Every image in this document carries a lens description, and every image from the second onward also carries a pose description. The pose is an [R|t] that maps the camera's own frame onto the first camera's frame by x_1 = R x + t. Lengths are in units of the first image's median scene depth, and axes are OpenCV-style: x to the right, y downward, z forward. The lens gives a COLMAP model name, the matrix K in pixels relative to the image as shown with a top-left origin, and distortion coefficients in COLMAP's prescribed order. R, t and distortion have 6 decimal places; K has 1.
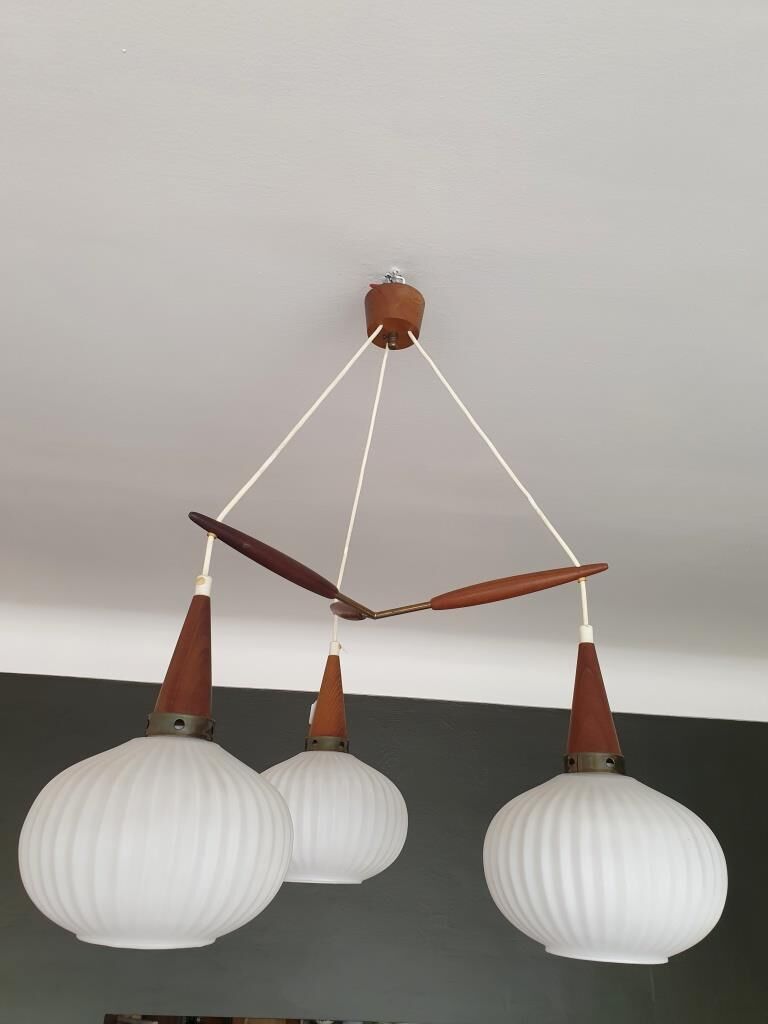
lens RADIAL K [[778.1, 0, 372.4], [0, 778.1, 514.6], [0, 0, 1]] dist [0.059234, -0.054699]
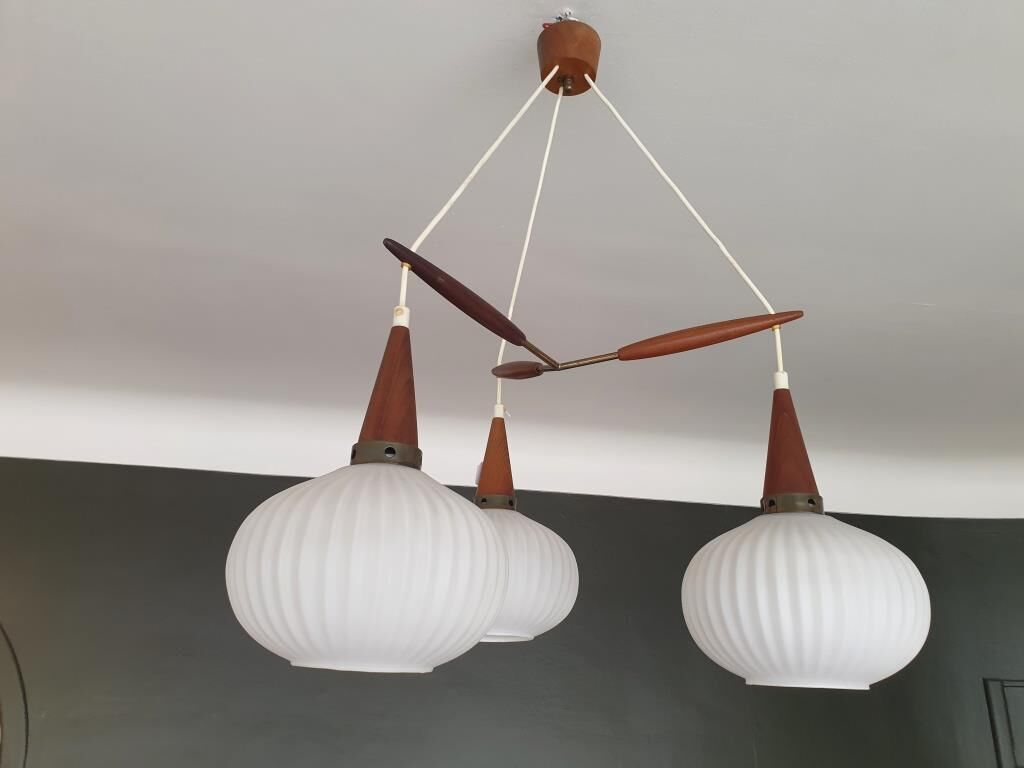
lens RADIAL K [[778.1, 0, 513.0], [0, 778.1, 387.9], [0, 0, 1]] dist [0.059234, -0.054699]
pose [[0.997344, 0.009226, 0.072246, -0.139714], [-0.014459, 0.997283, 0.072238, 0.099919], [-0.071383, -0.073091, 0.994767, 0.049170]]
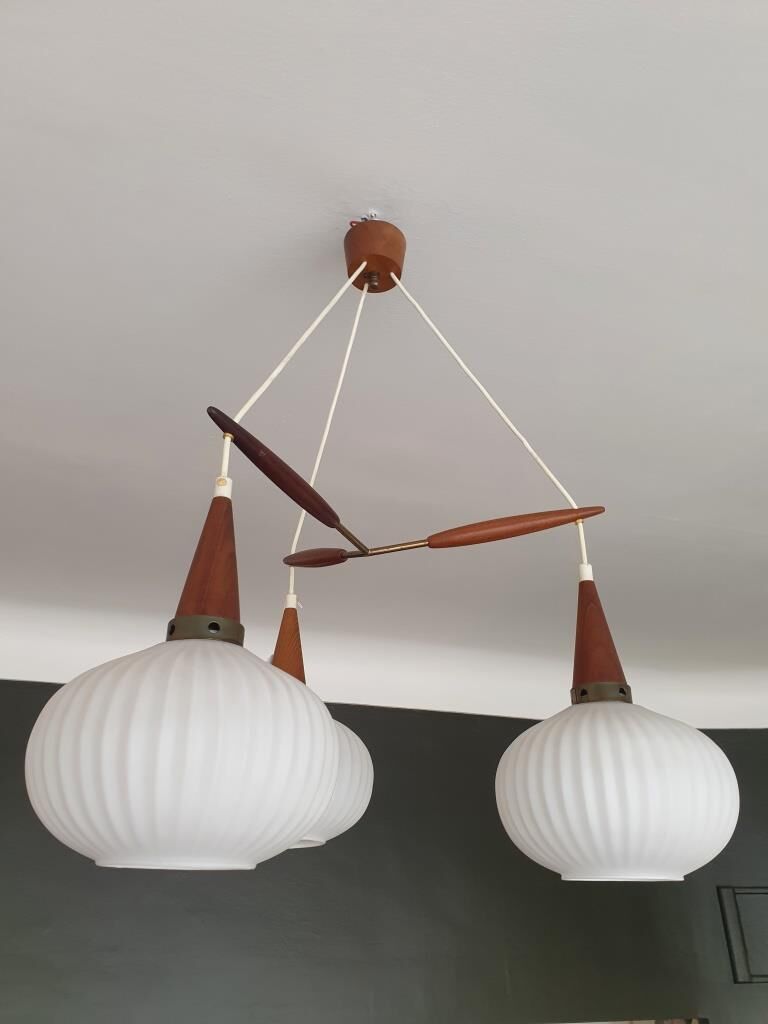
lens RADIAL K [[778.1, 0, 369.7], [0, 778.1, 527.1], [0, 0, 1]] dist [0.059234, -0.054699]
pose [[0.974006, 0.056523, 0.219355, -0.230899], [-0.051886, 0.998292, -0.026845, 0.141716], [-0.220498, 0.014766, 0.975276, 0.086850]]
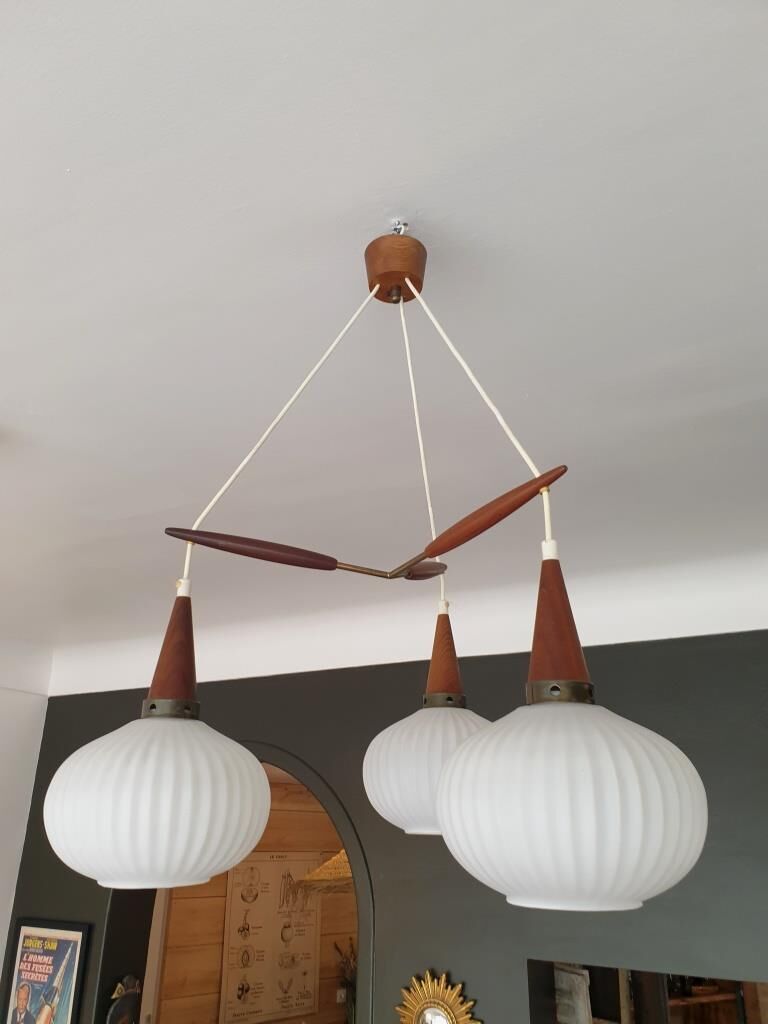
lens RADIAL K [[778.1, 0, 388.0], [0, 778.1, 519.3], [0, 0, 1]] dist [0.059234, -0.054699]
pose [[0.814046, -0.240254, -0.528779, 0.627304], [0.265598, 0.963649, -0.028955, 0.100669], [0.516514, -0.116872, 0.848266, 0.172072]]
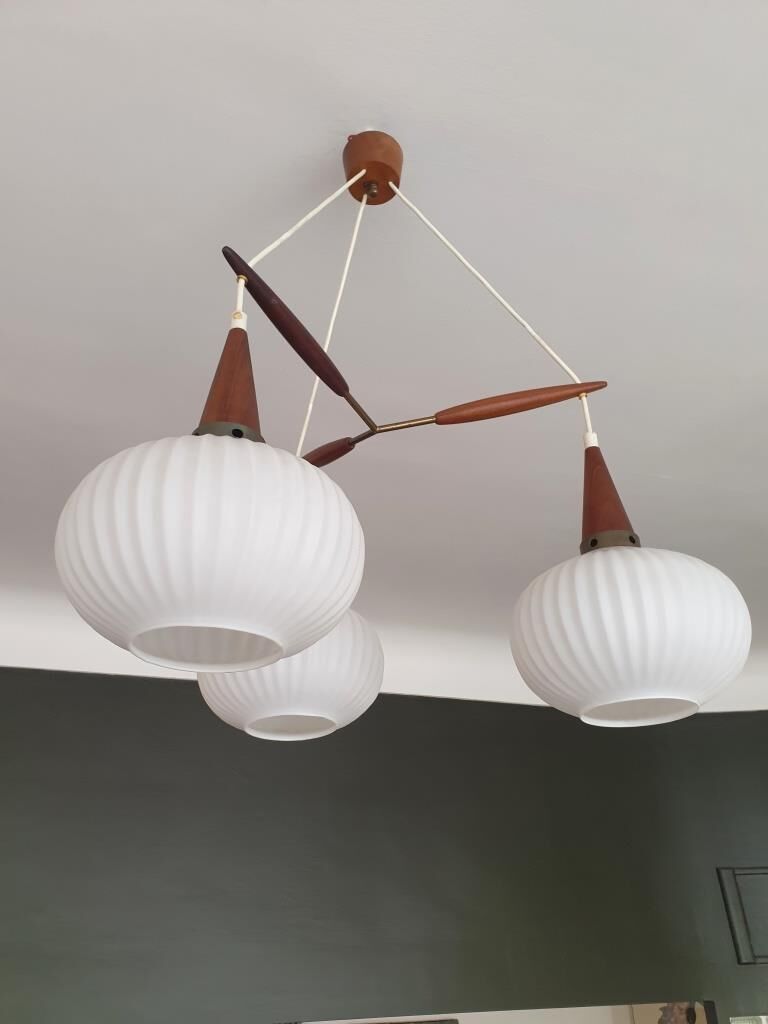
lens RADIAL K [[778.1, 0, 373.7], [0, 778.1, 527.5], [0, 0, 1]] dist [0.059234, -0.054699]
pose [[0.968769, 0.047639, 0.243346, -0.257720], [-0.030384, 0.996782, -0.074177, 0.366608], [-0.246097, 0.064466, 0.967099, 0.093311]]
